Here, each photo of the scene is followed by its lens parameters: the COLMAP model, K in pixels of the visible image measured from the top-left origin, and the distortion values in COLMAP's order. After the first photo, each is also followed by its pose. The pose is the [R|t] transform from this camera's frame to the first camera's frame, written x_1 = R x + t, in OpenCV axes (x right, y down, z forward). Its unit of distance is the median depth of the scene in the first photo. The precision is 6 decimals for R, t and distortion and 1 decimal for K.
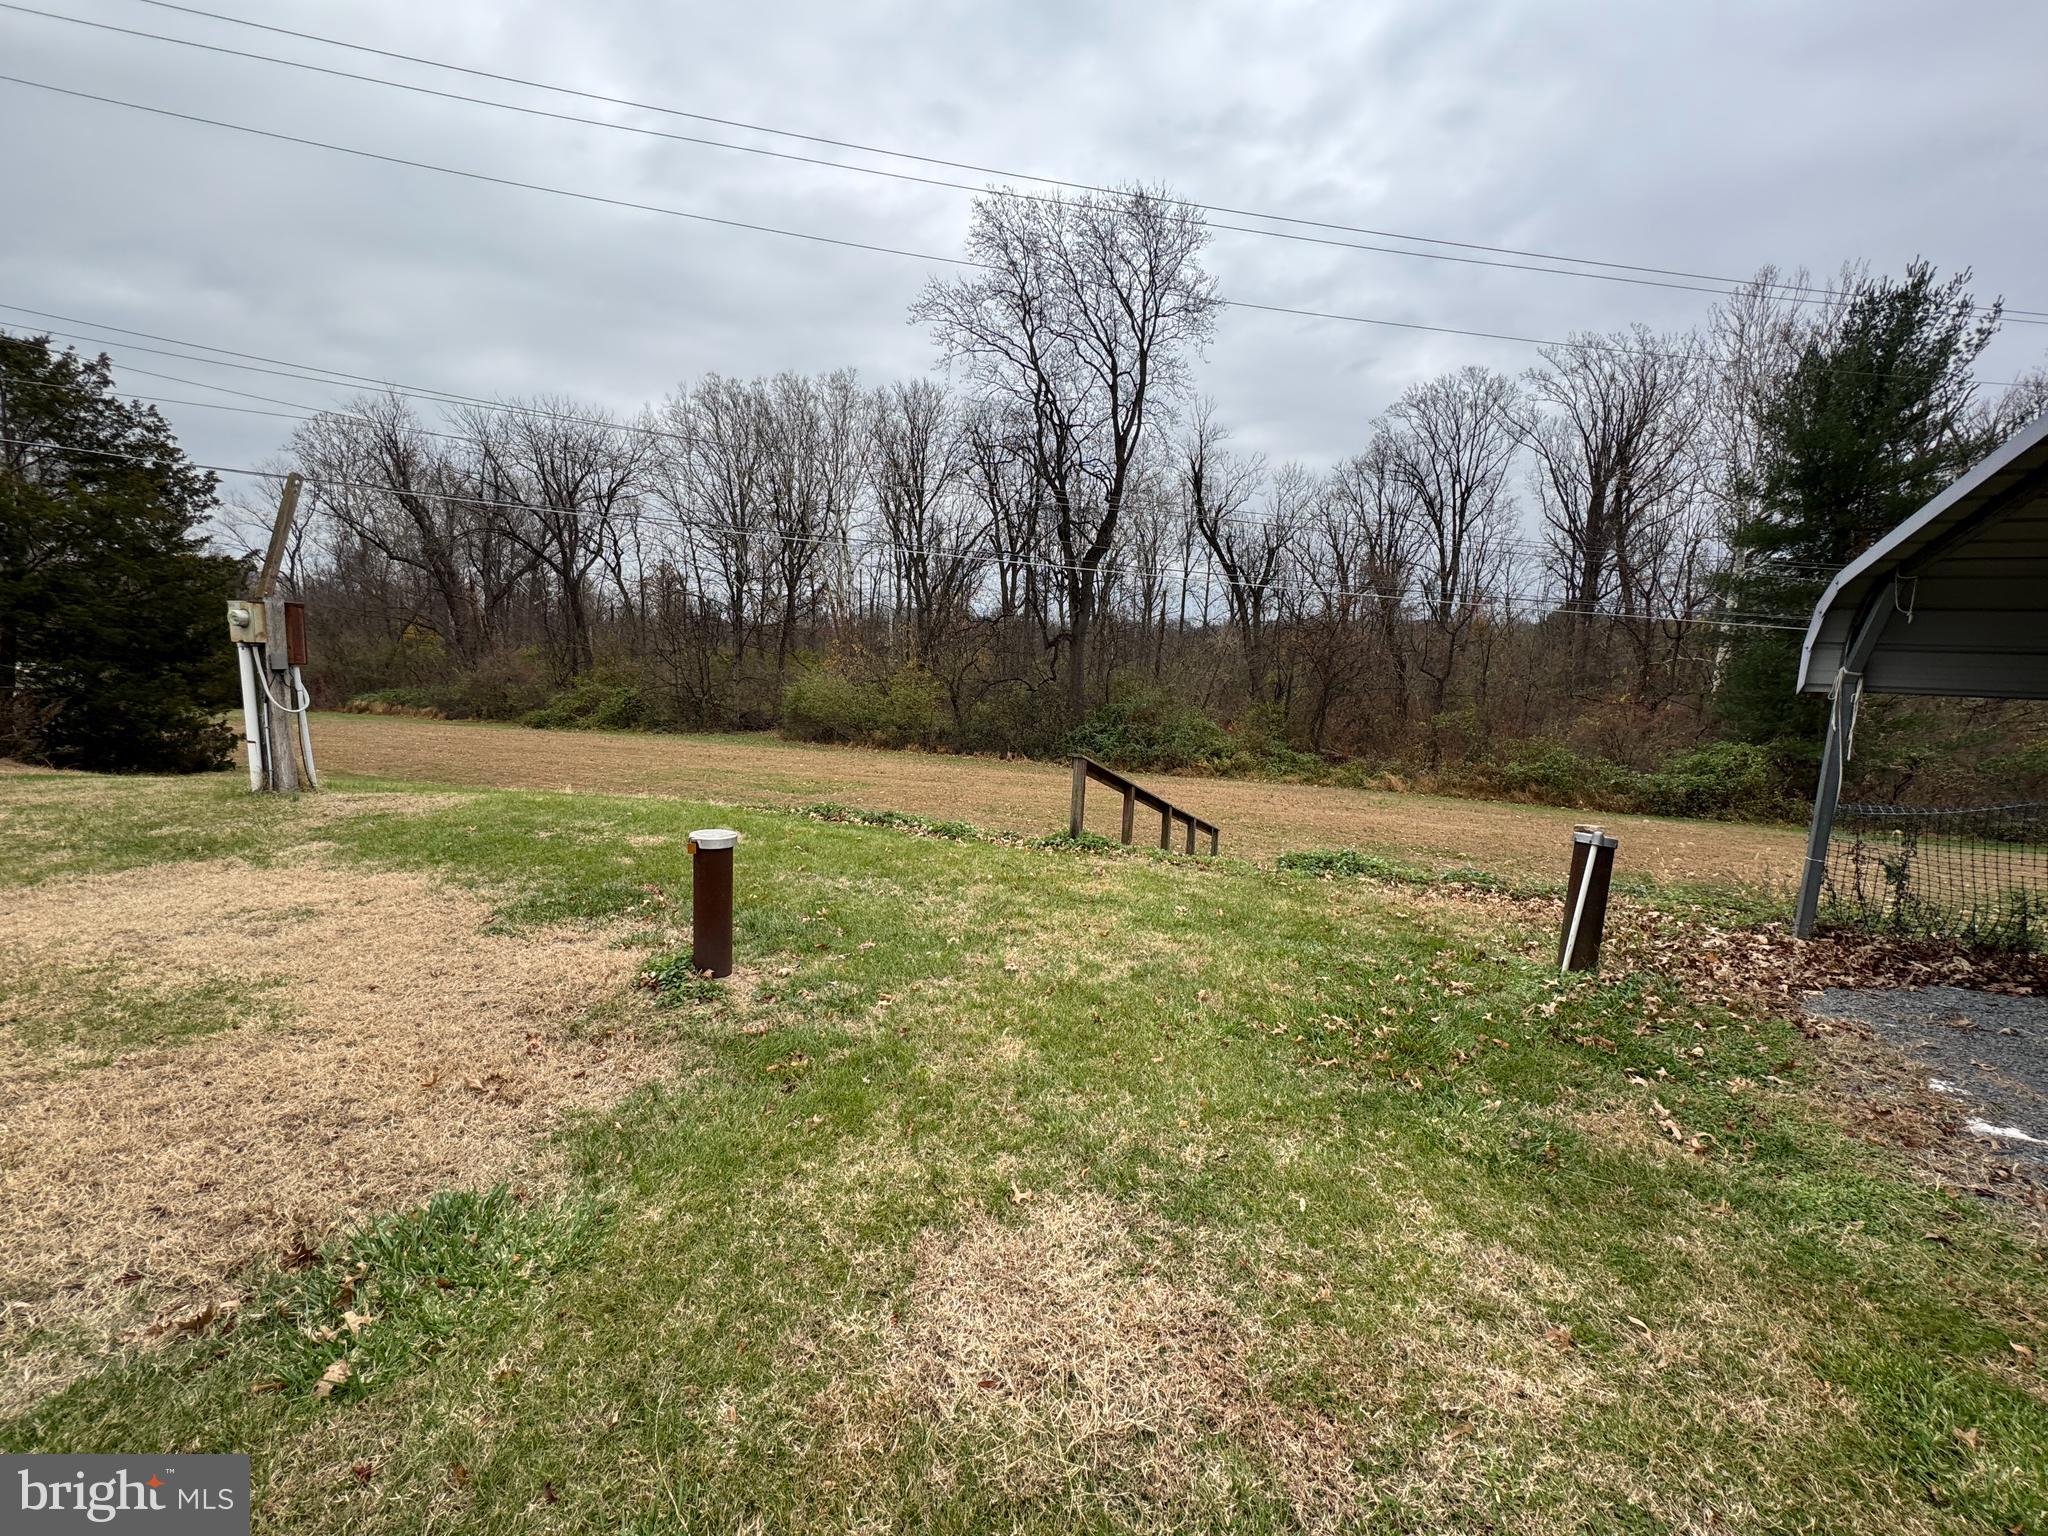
lens RADIAL K [[816.7, 0, 1018.3], [0, 816.7, 764.9], [0, 0, 1]] dist [-0.000814, -0.000280]
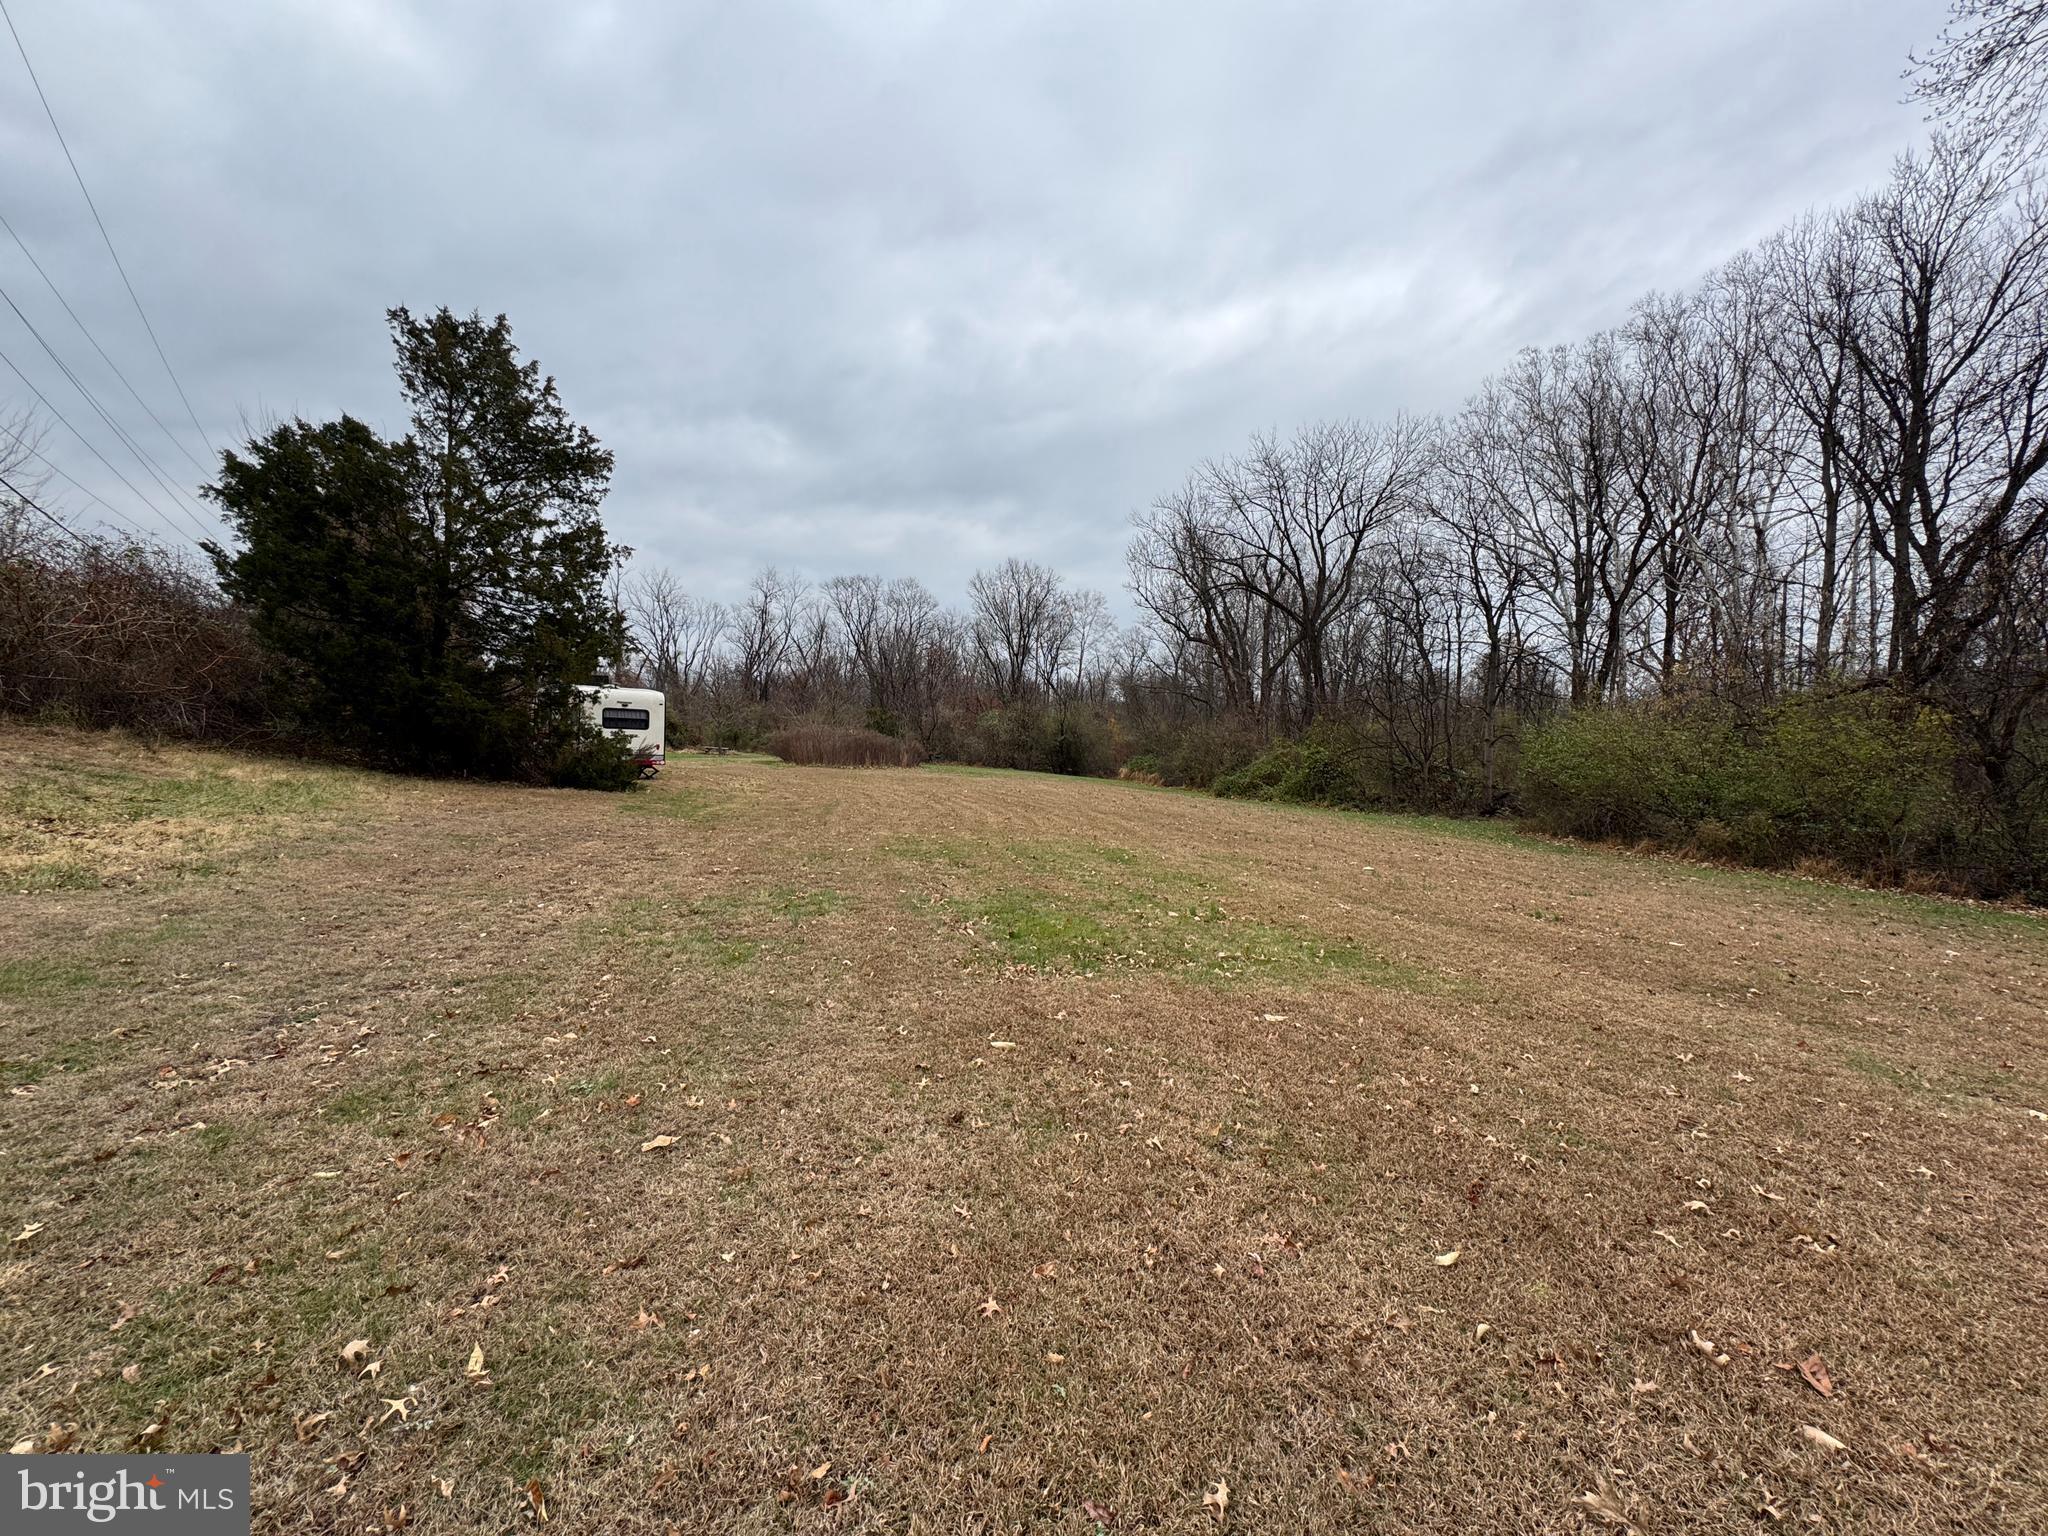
lens RADIAL K [[816.7, 0, 1027.4], [0, 816.7, 763.1], [0, 0, 1]] dist [-0.000814, -0.000280]
pose [[0.565756, 0.004661, -0.824559, -0.015755], [-0.104091, 0.992388, -0.065811, -0.004207], [0.817976, 0.123062, 0.561935, 0.368482]]
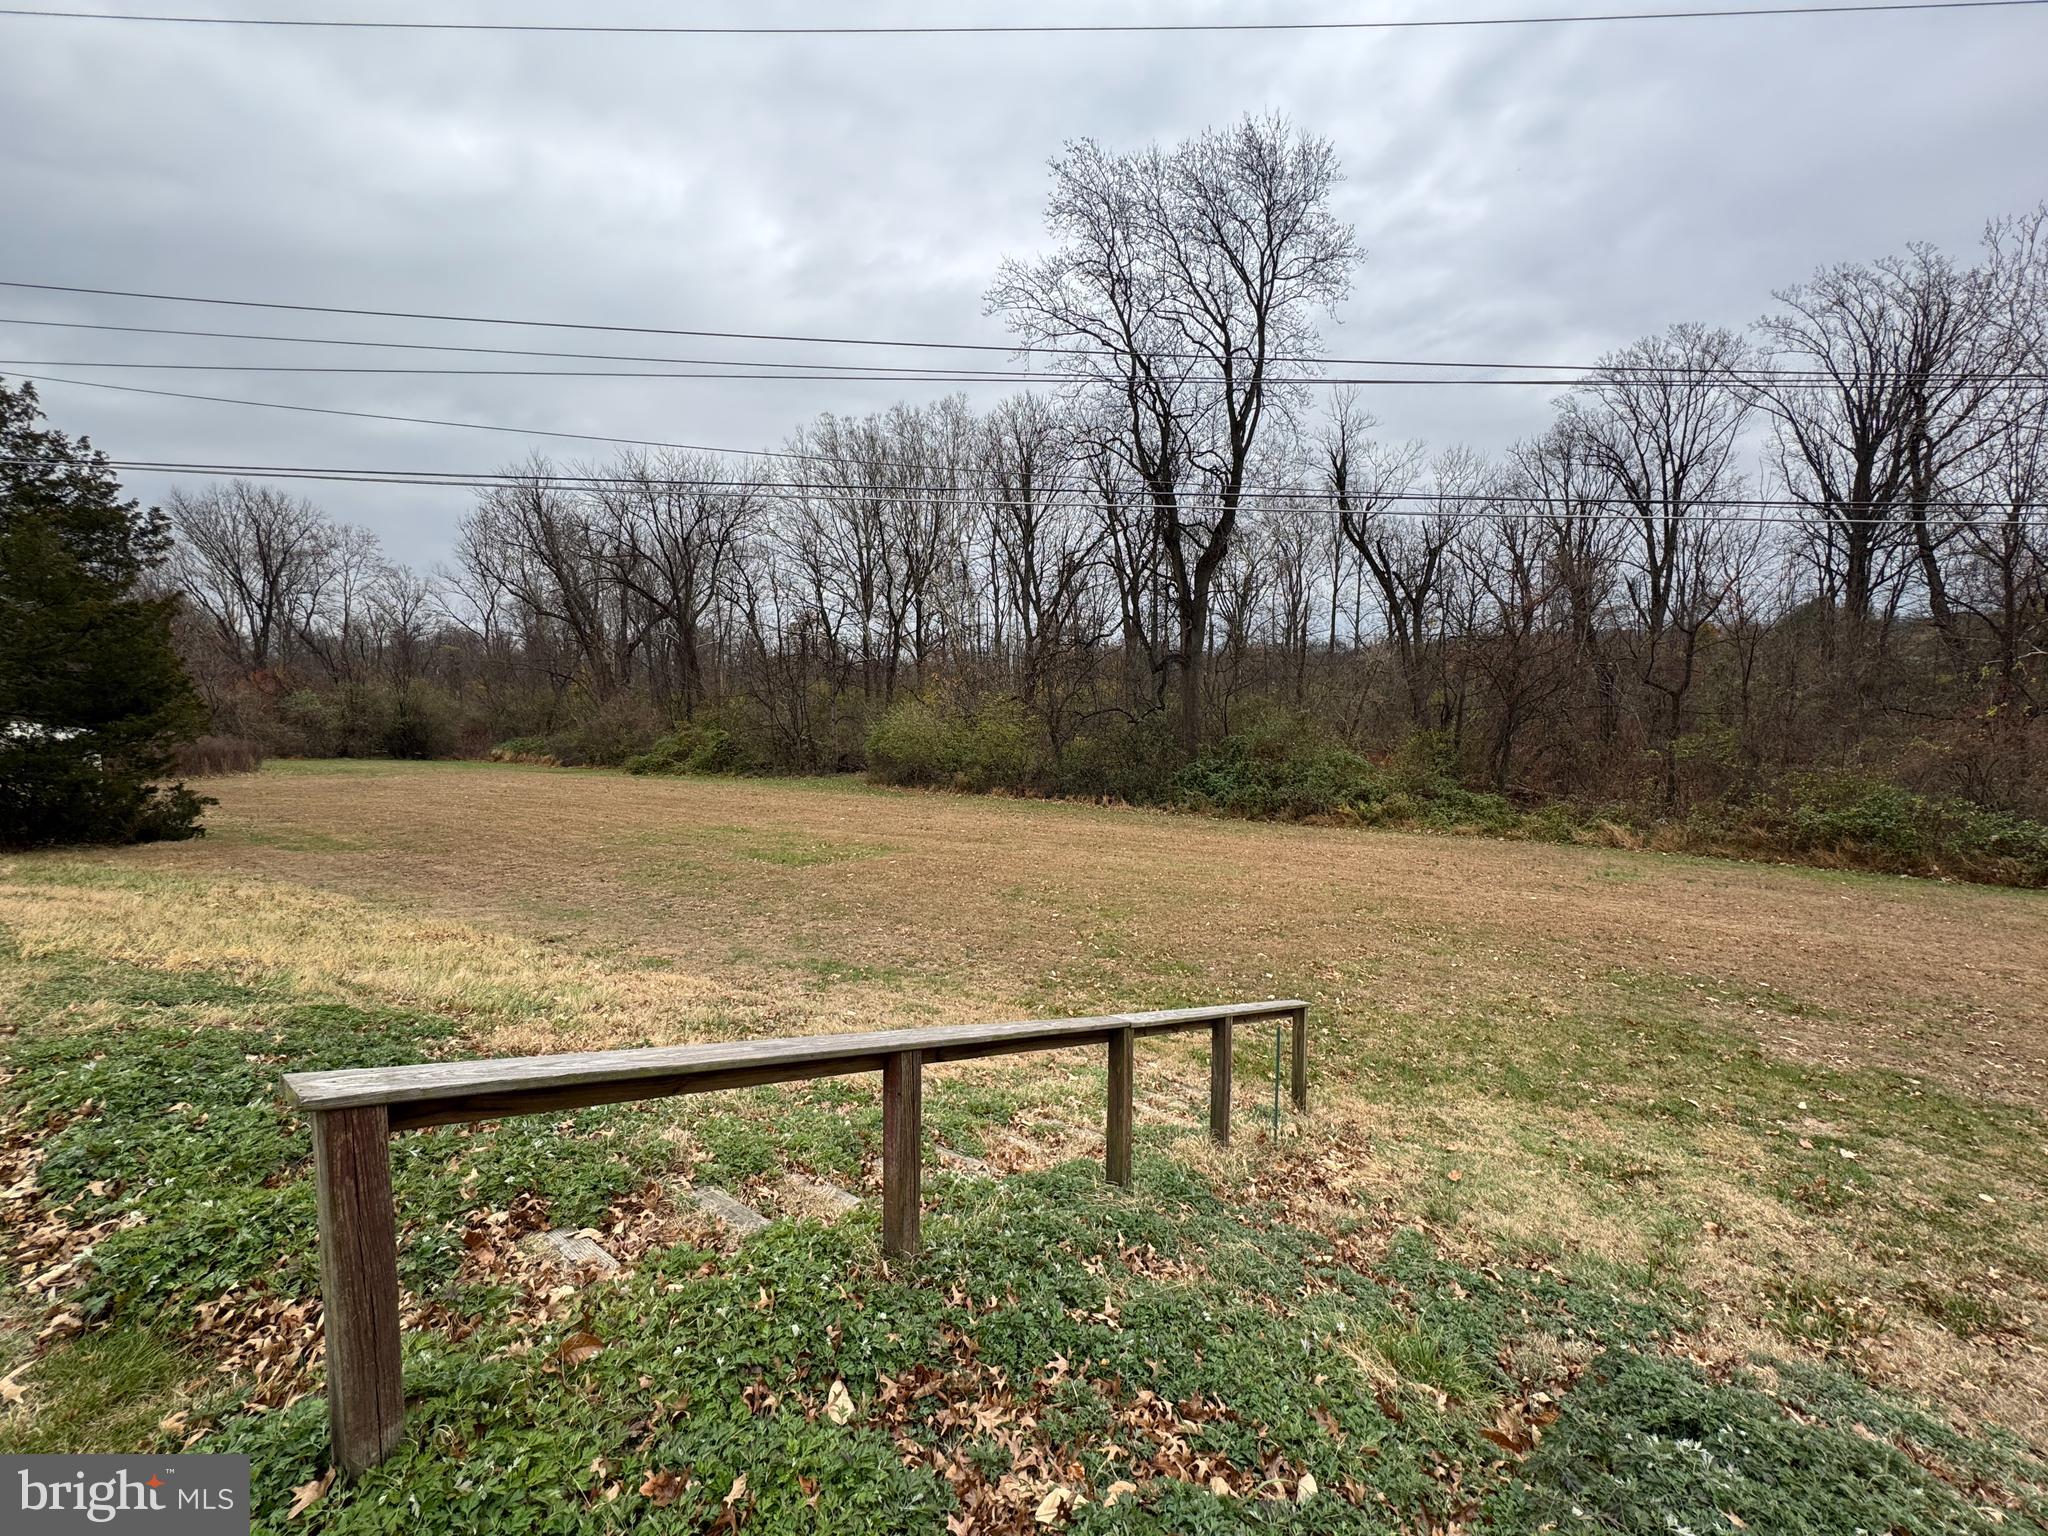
lens RADIAL K [[816.7, 0, 1017.0], [0, 816.7, 768.3], [0, 0, 1]] dist [-0.000814, -0.000280]
pose [[0.983724, -0.017917, -0.178789, 0.038676], [0.011668, 0.999286, -0.035942, -0.011293], [0.179305, 0.033271, 0.983231, 0.113308]]
